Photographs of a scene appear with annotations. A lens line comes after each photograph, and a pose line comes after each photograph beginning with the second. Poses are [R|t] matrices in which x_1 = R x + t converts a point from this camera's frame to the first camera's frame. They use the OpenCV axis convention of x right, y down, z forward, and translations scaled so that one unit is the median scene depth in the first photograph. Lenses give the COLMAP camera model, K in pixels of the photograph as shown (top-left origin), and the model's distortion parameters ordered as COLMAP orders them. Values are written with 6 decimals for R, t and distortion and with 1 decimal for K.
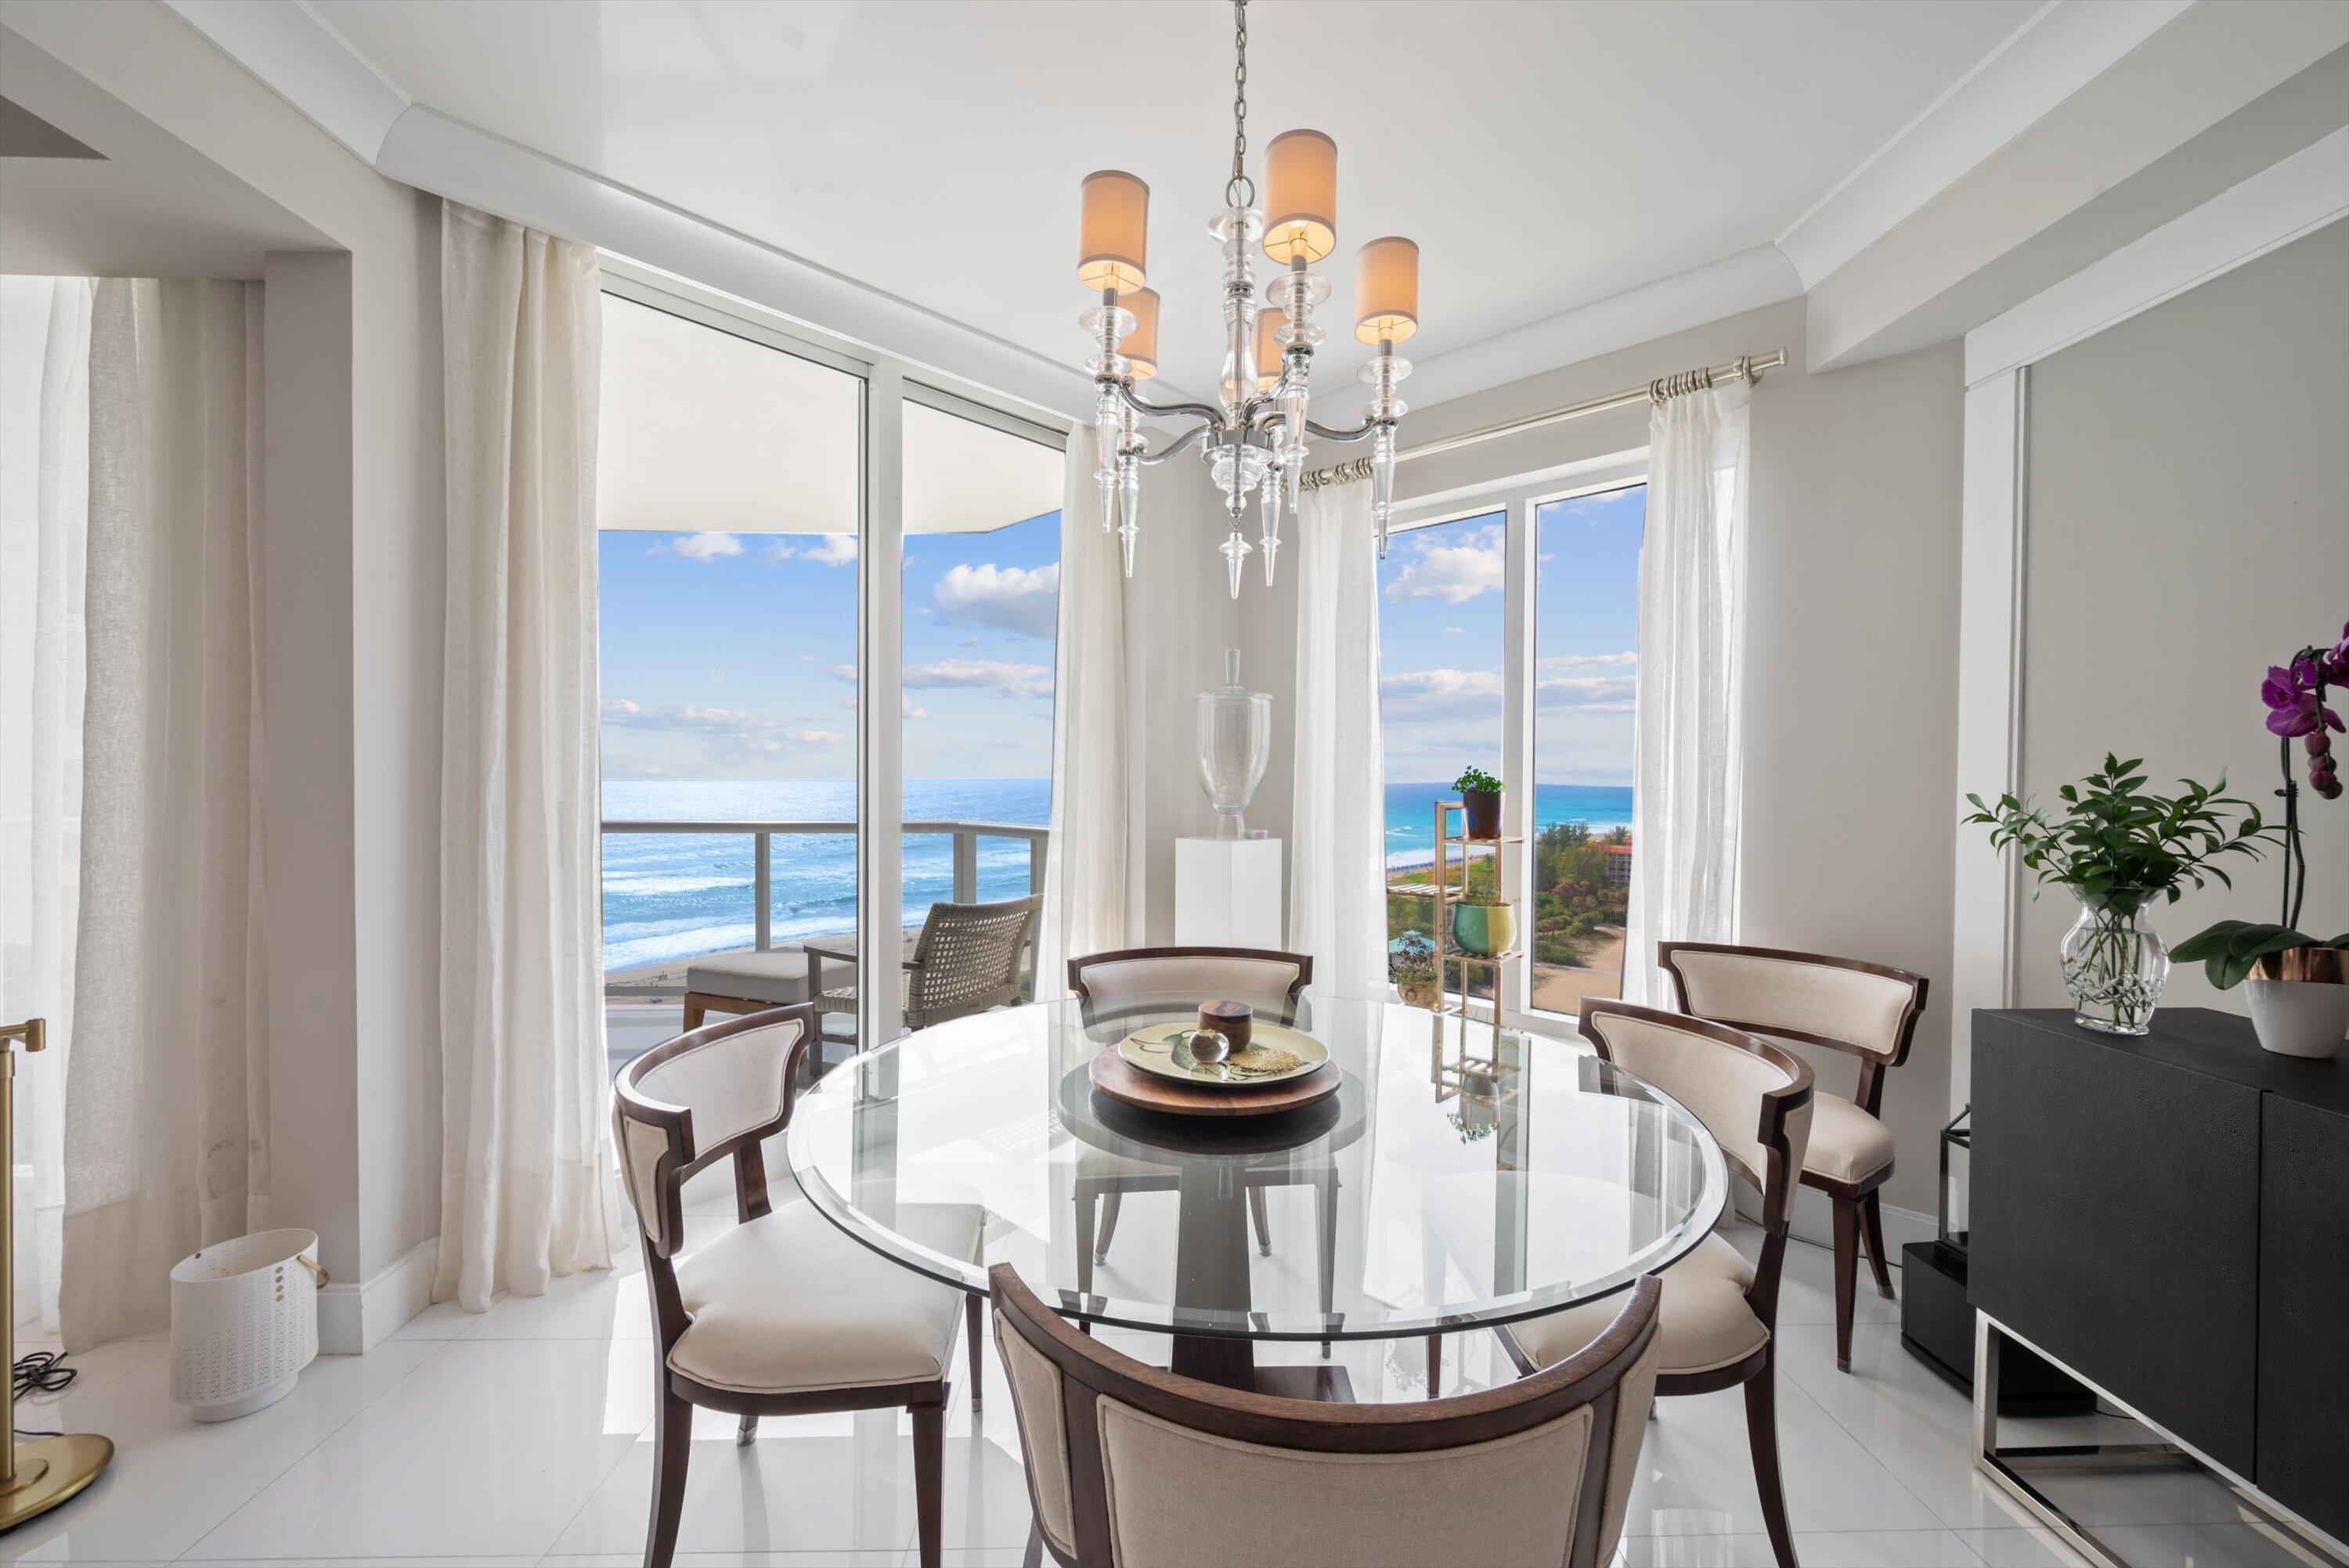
lens RADIAL K [[928.0, 0, 1176.8], [0, 928.0, 801.8], [0, 0, 1]] dist [-0.000805, -0.000491]
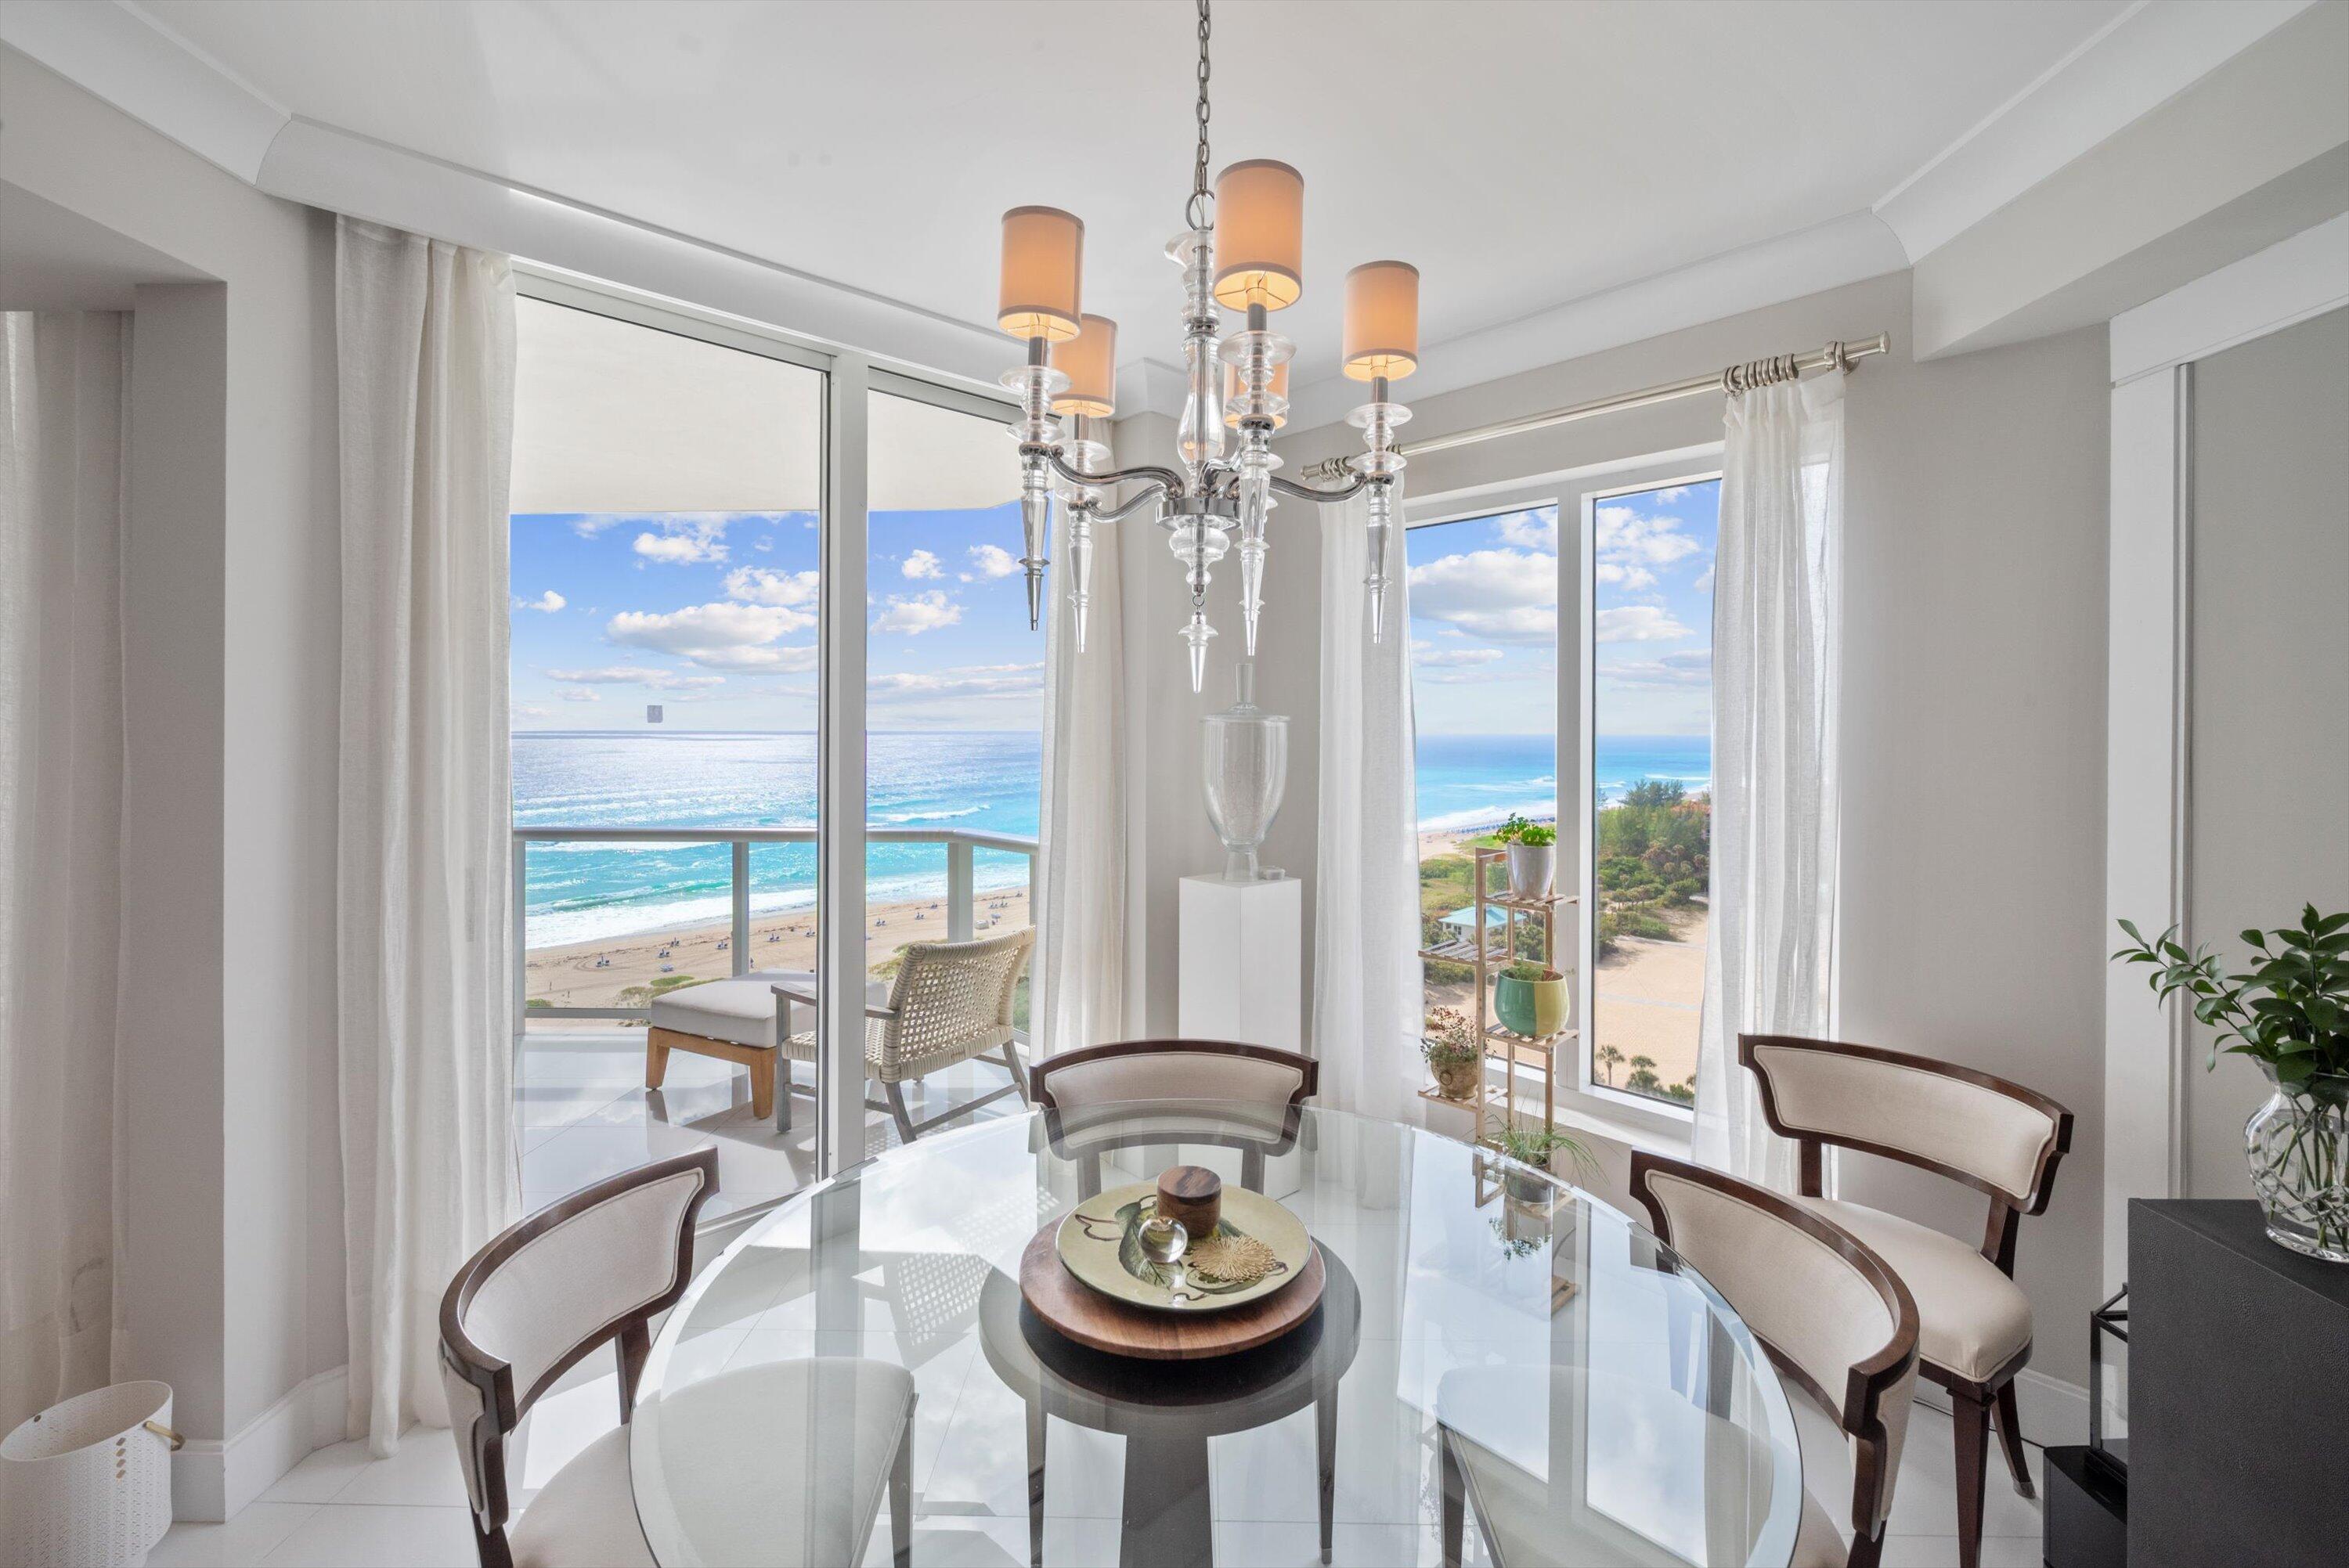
lens RADIAL K [[1008.1, 0, 1175.3], [0, 1008.1, 738.6], [0, 0, 1]] dist [-0.002045, 0.000444]
pose [[0.998787, -0.000792, -0.049230, 0.066017], [0.000073, 0.999893, -0.014607, -0.125332], [0.049236, 0.014585, 0.998681, 0.072634]]
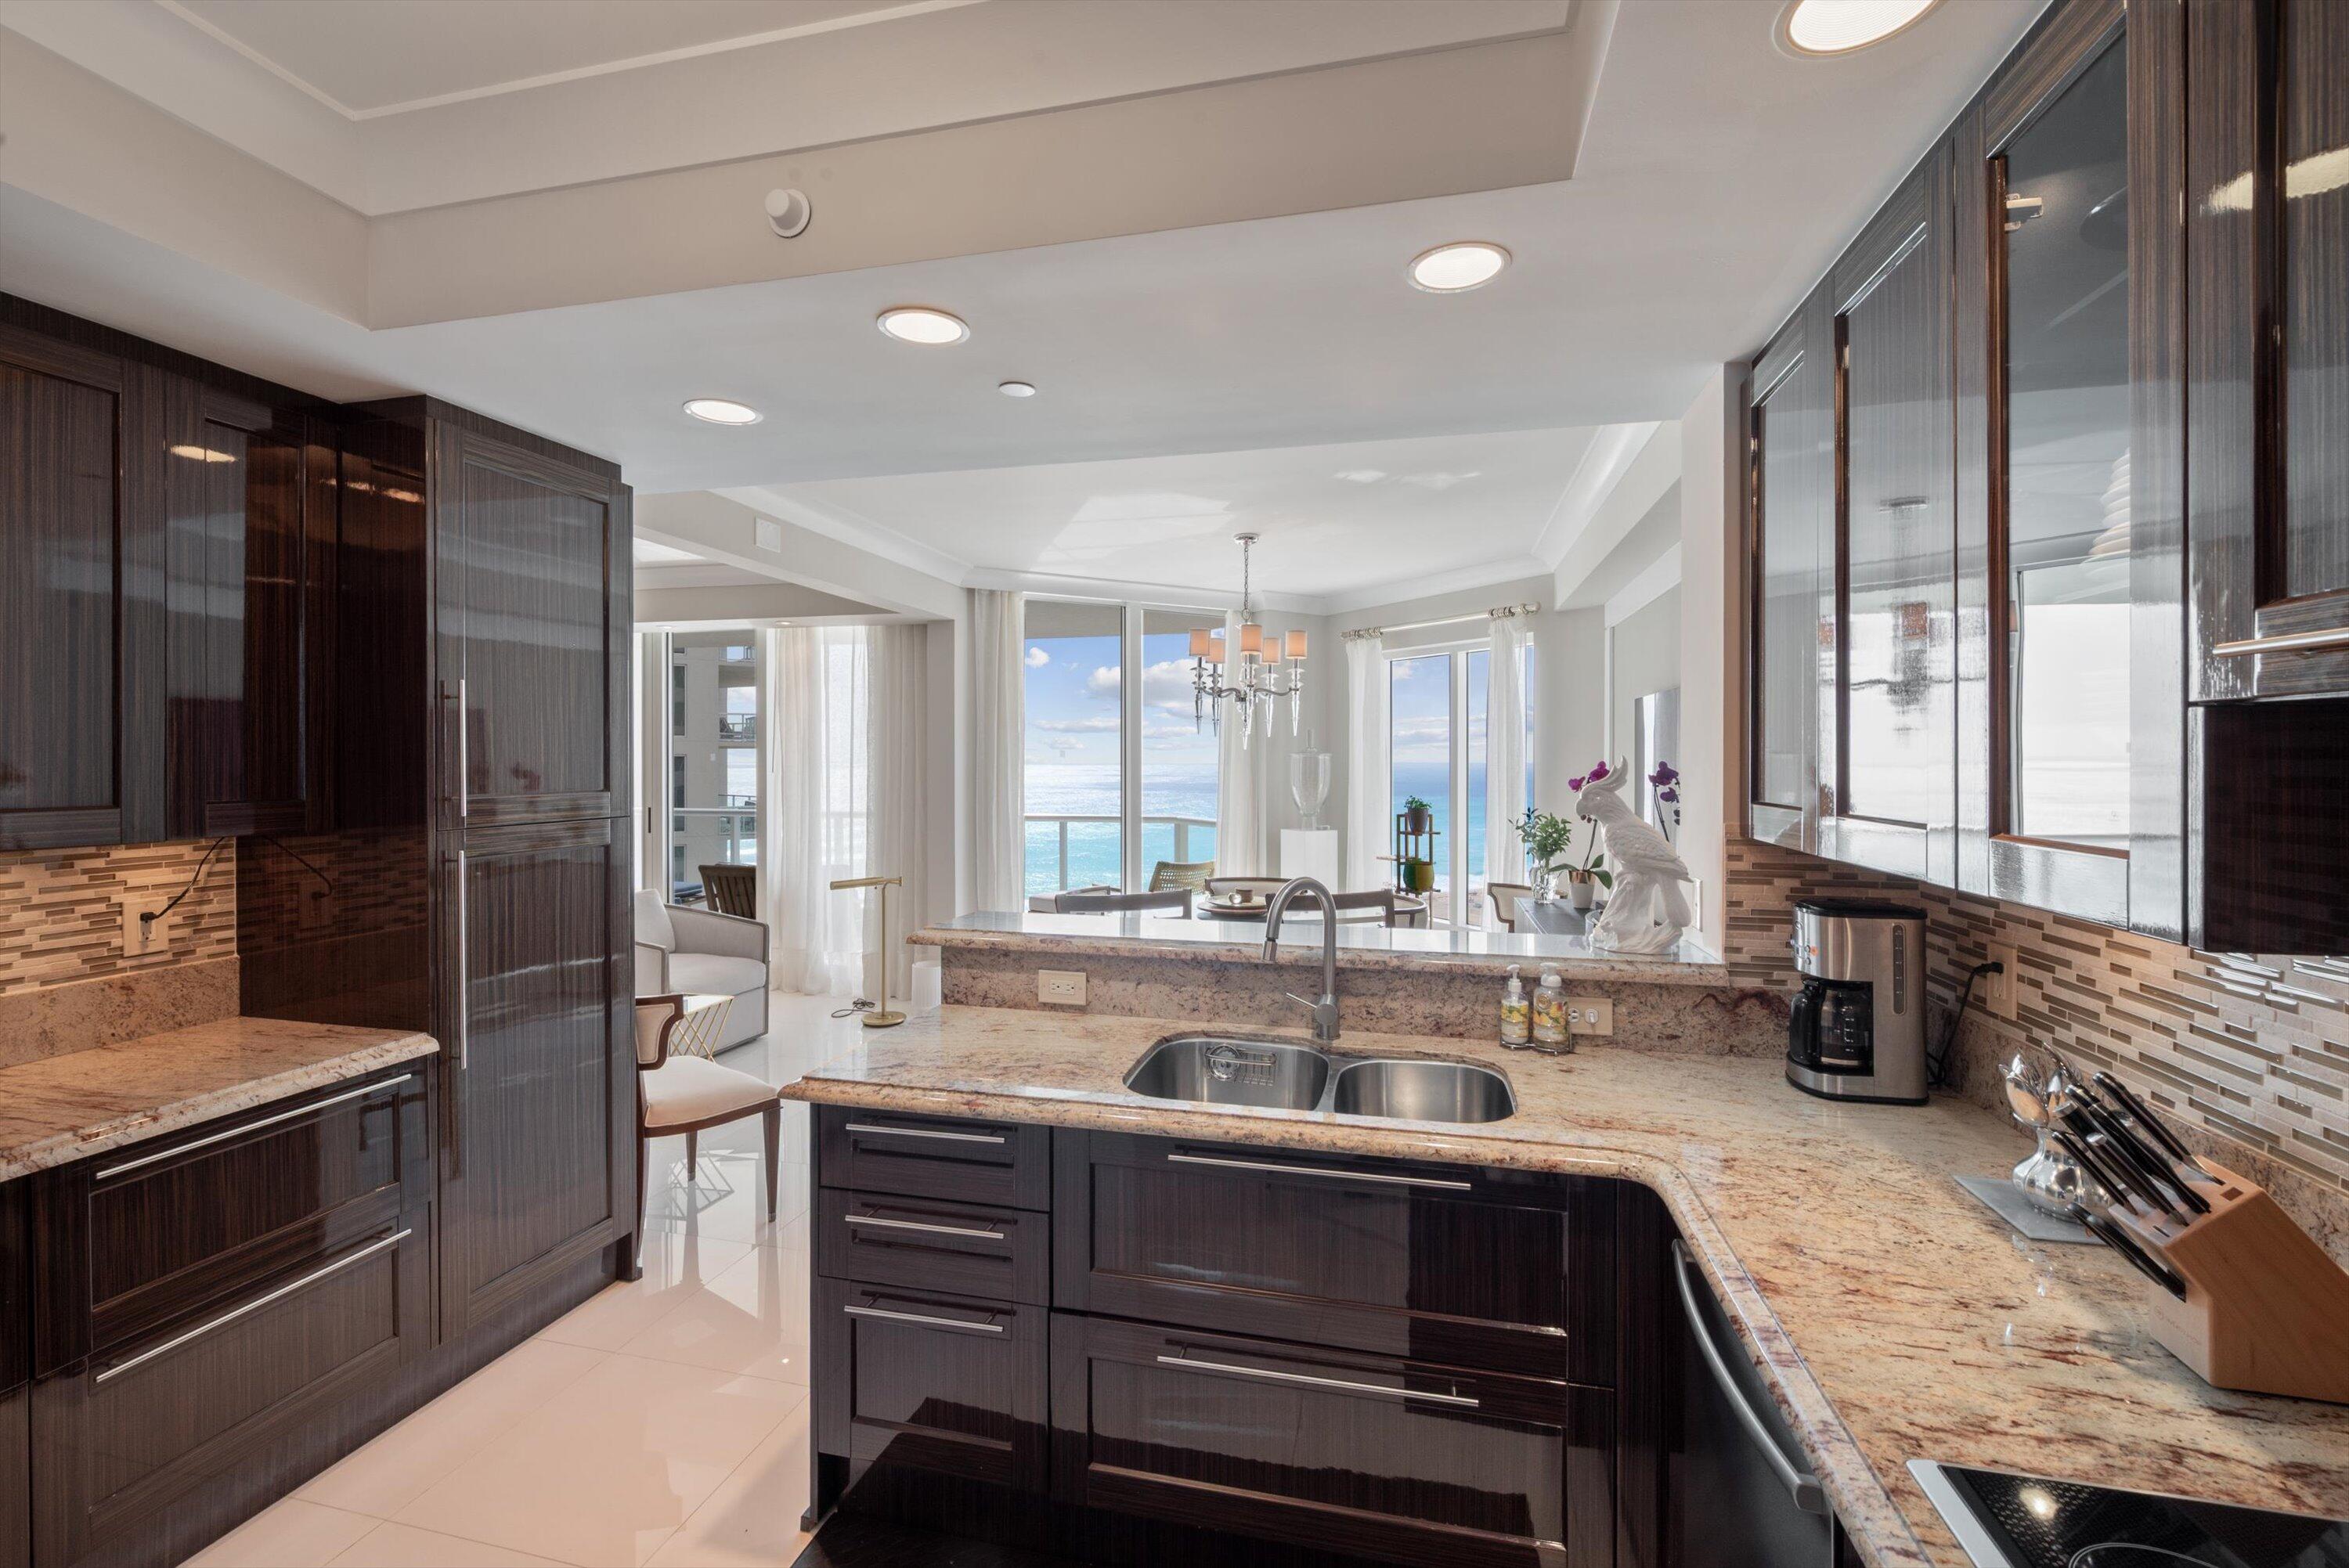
lens RADIAL K [[995.3, 0, 1181.3], [0, 995.3, 769.8], [0, 0, 1]] dist [-0.000757, -0.000055]
pose [[0.965437, -0.002641, -0.260624, 0.531541], [-0.000578, 0.999925, -0.012273, -0.089855], [0.260637, 0.012000, 0.965362, -1.612892]]
